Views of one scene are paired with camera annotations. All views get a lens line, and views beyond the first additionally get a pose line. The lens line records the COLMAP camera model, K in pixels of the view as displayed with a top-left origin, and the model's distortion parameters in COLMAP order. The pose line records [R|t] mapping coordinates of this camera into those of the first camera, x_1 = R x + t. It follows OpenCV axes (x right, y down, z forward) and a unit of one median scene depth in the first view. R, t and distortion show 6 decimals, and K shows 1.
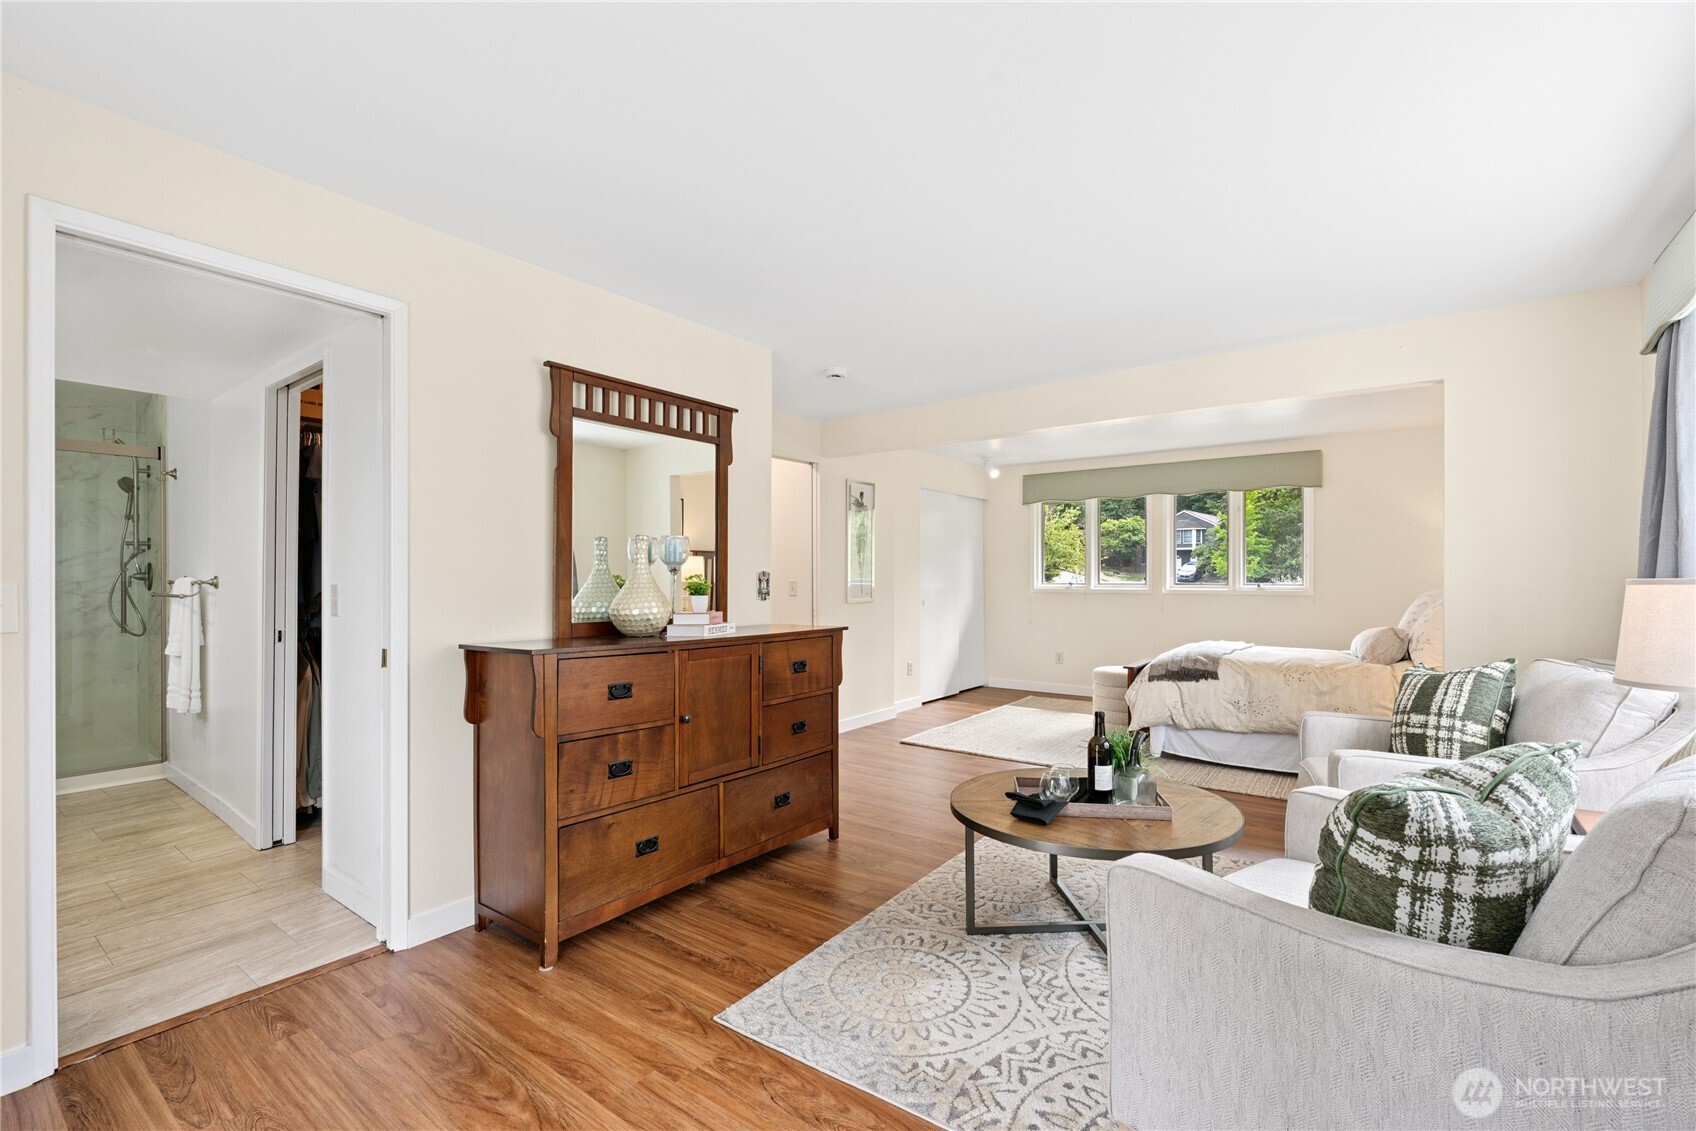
lens RADIAL K [[744.3, 0, 853.4], [0, 744.3, 576.2], [0, 0, 1]] dist [-0.015094, 0.002056]
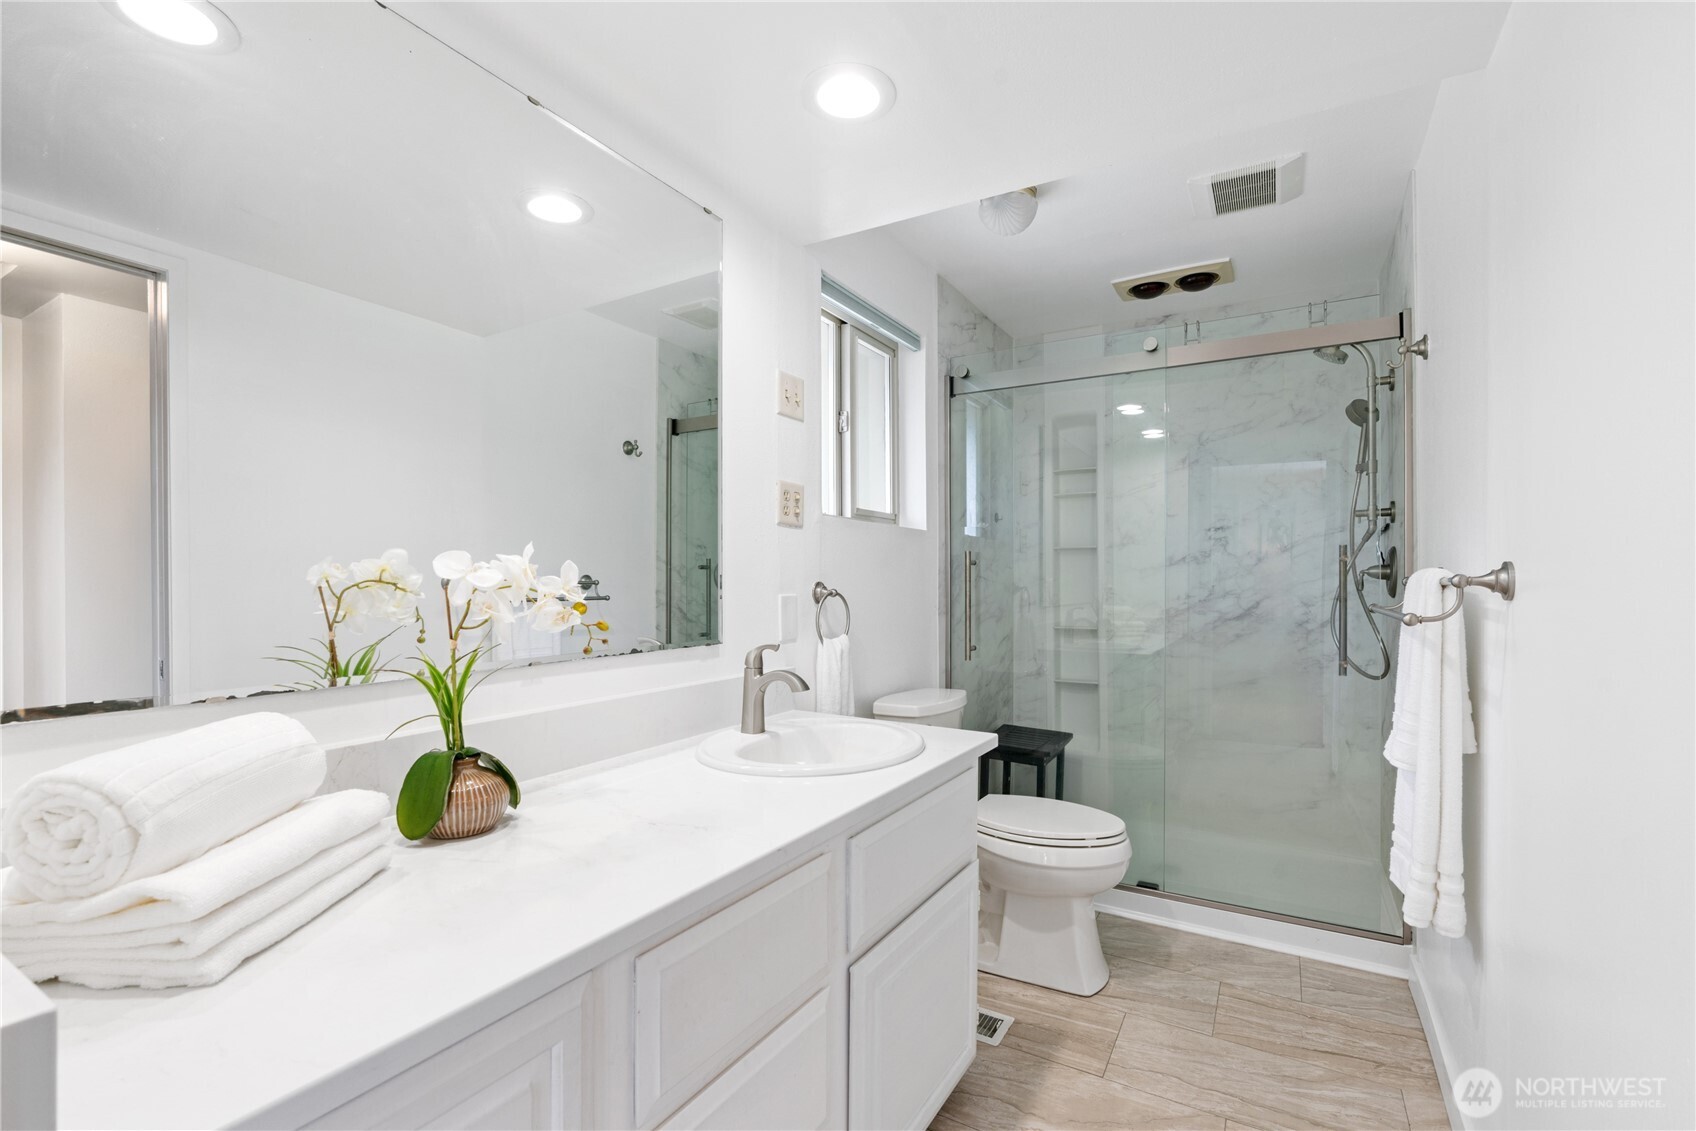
lens RADIAL K [[744.3, 0, 851.4], [0, 744.3, 580.4], [0, 0, 1]] dist [-0.015094, 0.002056]
pose [[0.114412, 0.001298, -0.993433, -0.550502], [0.000333, 0.999999, 0.001345, 0.007288], [0.993433, -0.000484, 0.114411, 0.646128]]
